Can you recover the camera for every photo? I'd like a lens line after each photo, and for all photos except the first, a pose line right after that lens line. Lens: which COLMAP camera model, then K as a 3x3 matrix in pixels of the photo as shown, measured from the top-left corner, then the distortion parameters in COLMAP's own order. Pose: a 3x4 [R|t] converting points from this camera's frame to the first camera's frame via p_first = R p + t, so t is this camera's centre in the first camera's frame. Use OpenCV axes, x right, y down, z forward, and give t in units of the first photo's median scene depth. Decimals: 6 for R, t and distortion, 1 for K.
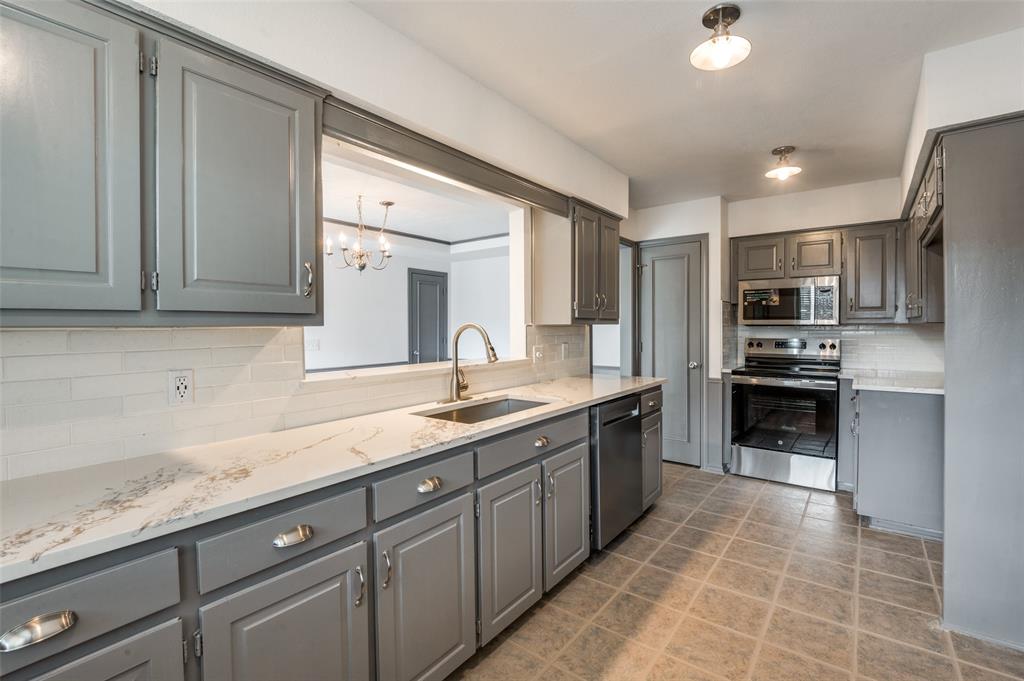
lens RADIAL K [[464.4, 0, 516.3], [0, 464.4, 329.7], [0, 0, 1]] dist [0.003320, -0.006179]
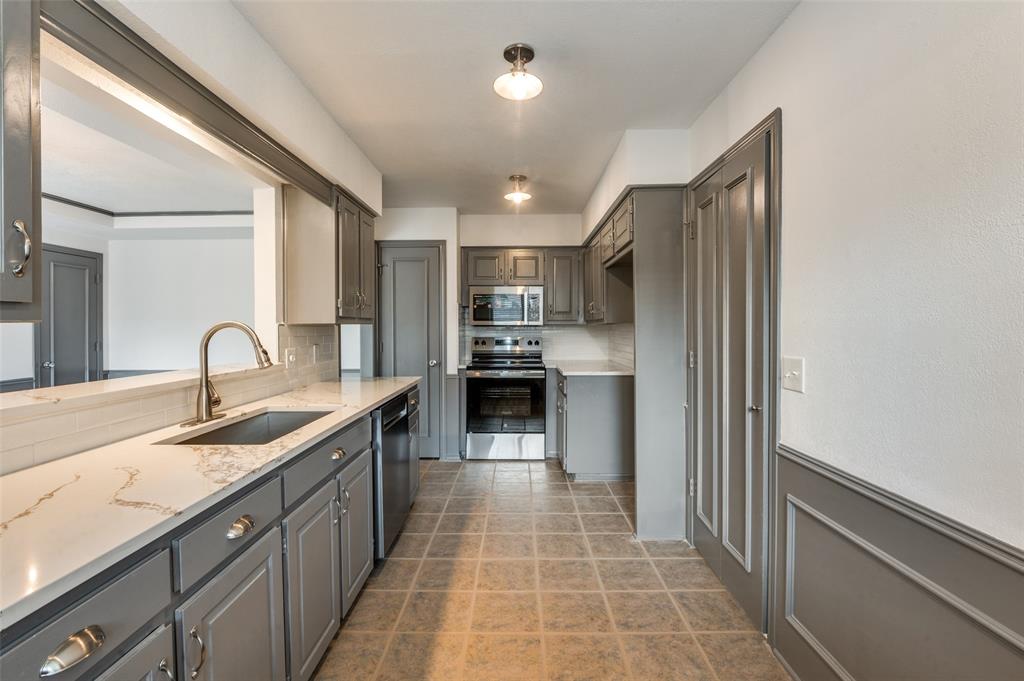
lens RADIAL K [[467.5, 0, 512.3], [0, 467.5, 329.7], [0, 0, 1]] dist [0.001711, -0.006996]
pose [[0.805460, -0.002480, 0.592645, -0.172951], [0.003866, 0.999992, -0.001071, 0.002843], [-0.592637, 0.003154, 0.805463, 0.057800]]
